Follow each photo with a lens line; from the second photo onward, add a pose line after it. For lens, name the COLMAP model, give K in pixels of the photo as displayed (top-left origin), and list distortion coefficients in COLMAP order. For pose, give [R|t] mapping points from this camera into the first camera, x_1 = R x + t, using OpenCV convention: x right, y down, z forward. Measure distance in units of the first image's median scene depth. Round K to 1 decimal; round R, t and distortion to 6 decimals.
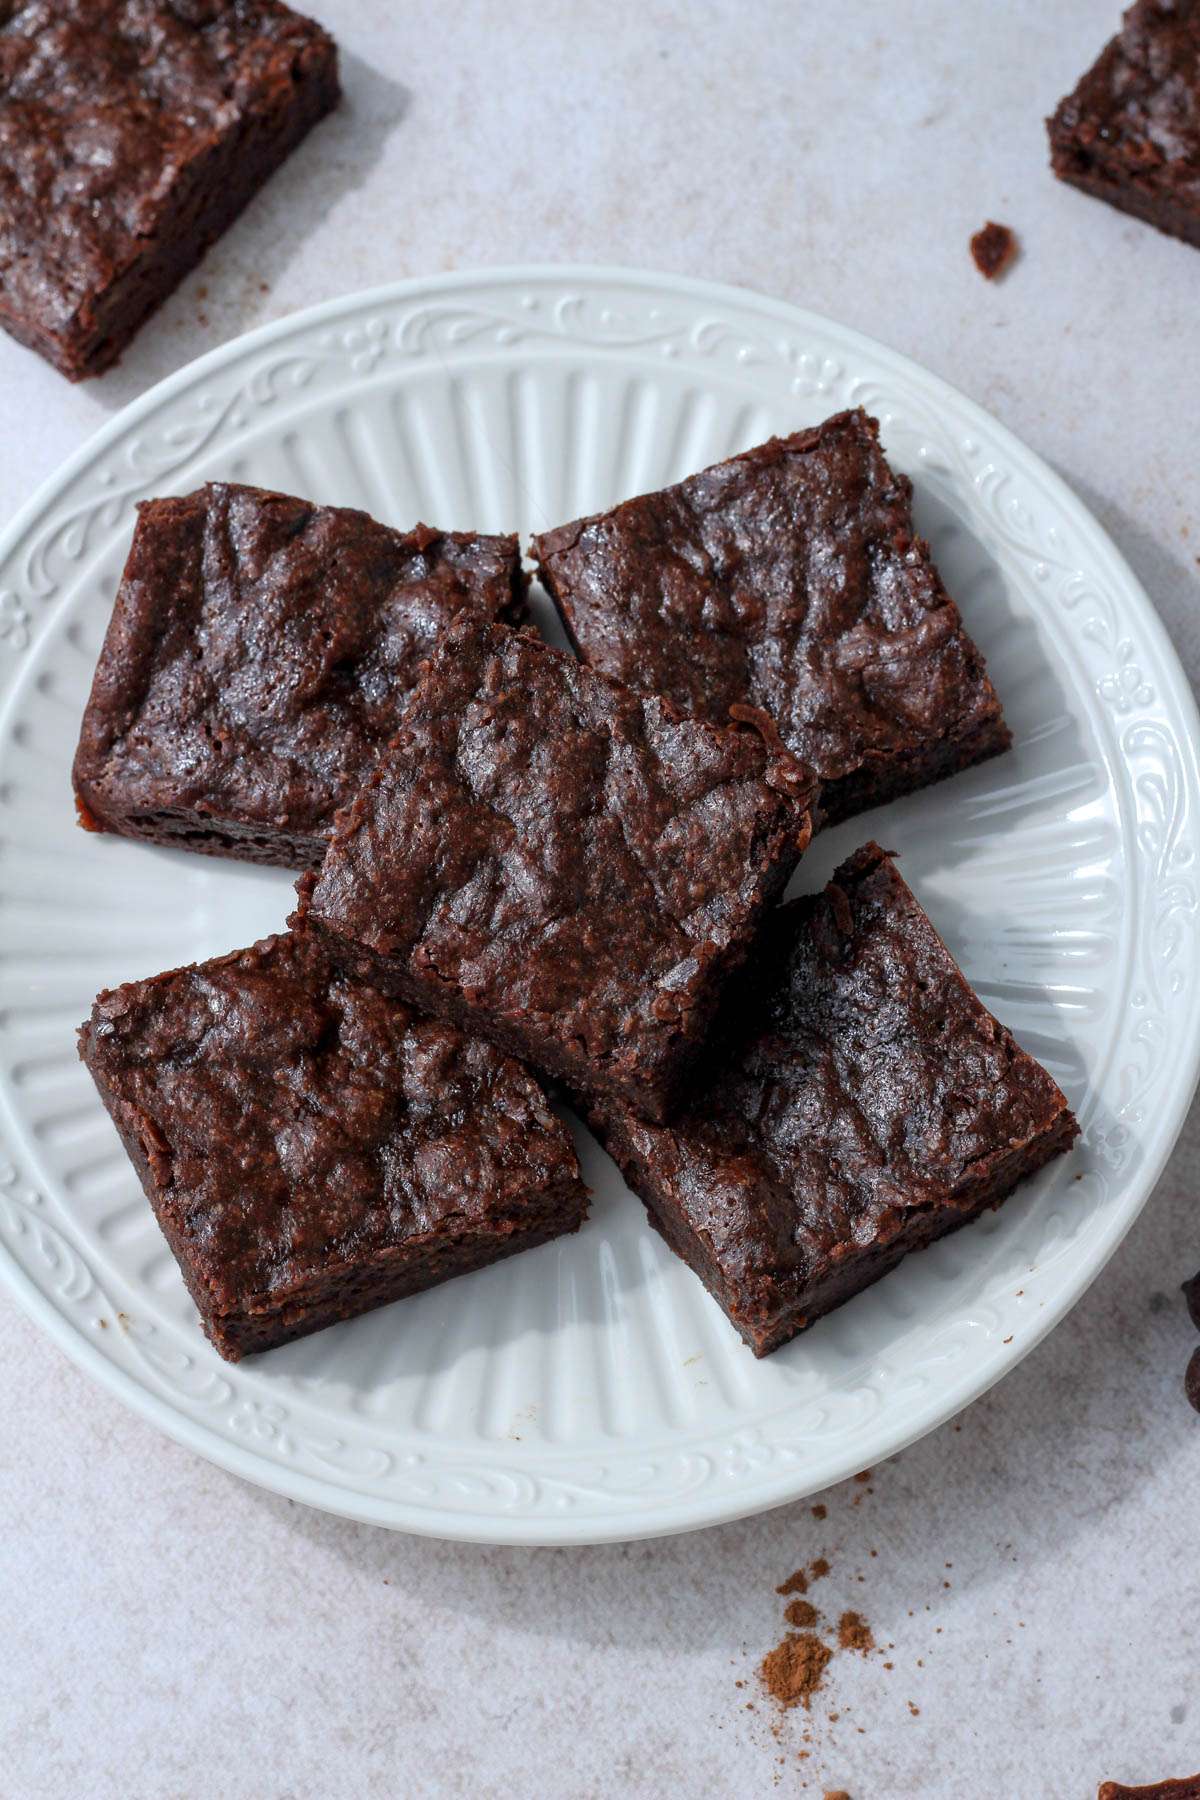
lens RADIAL K [[5153.8, 0, 600.0], [0, 5153.8, 900.0], [0, 0, 1]] dist [-0.279385, 0.624118]
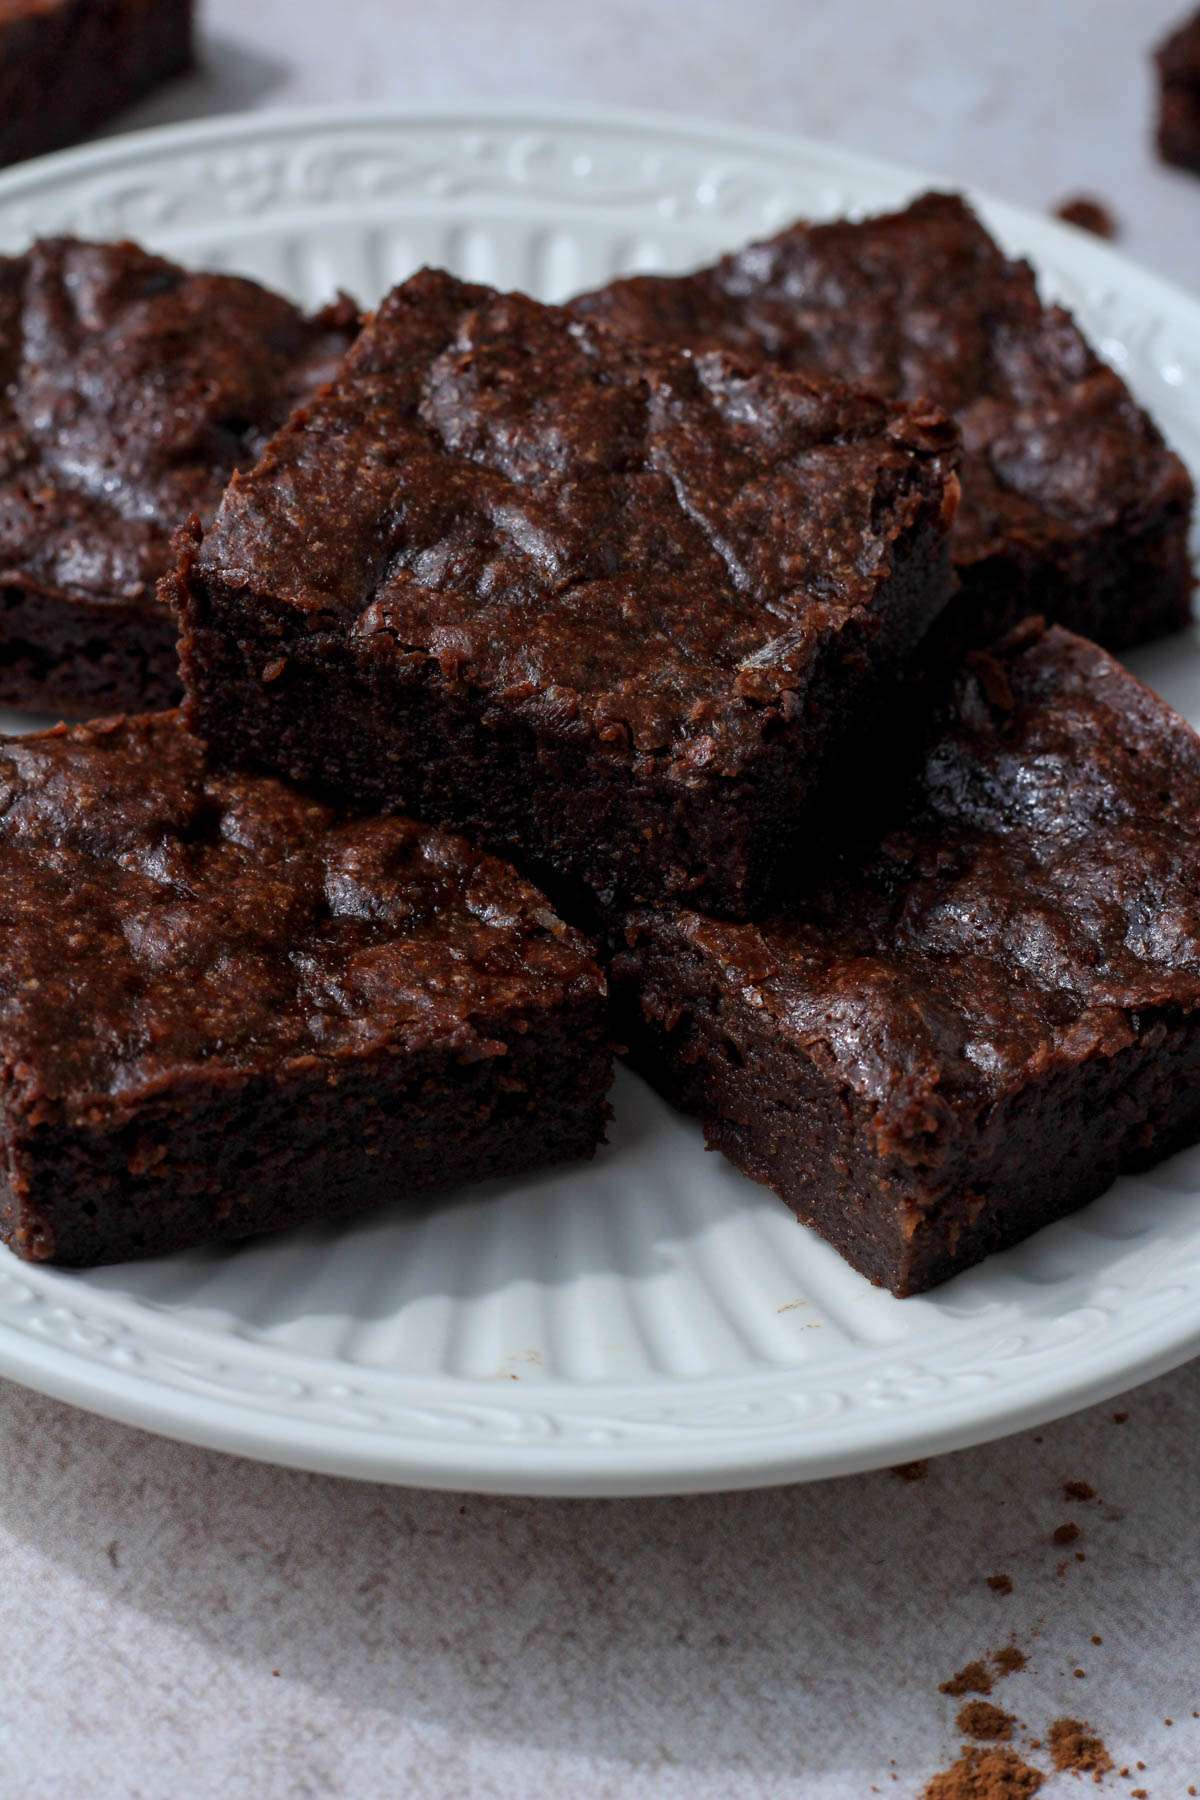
lens RADIAL K [[5153.8, 0, 600.0], [0, 5153.8, 900.0], [0, 0, 1]] dist [-0.279385, 0.624118]
pose [[0.994837, 0.036397, 0.094730, -0.064382], [0.016400, 0.863539, -0.504016, 0.356479], [-0.100148, 0.502967, 0.858484, 0.457455]]
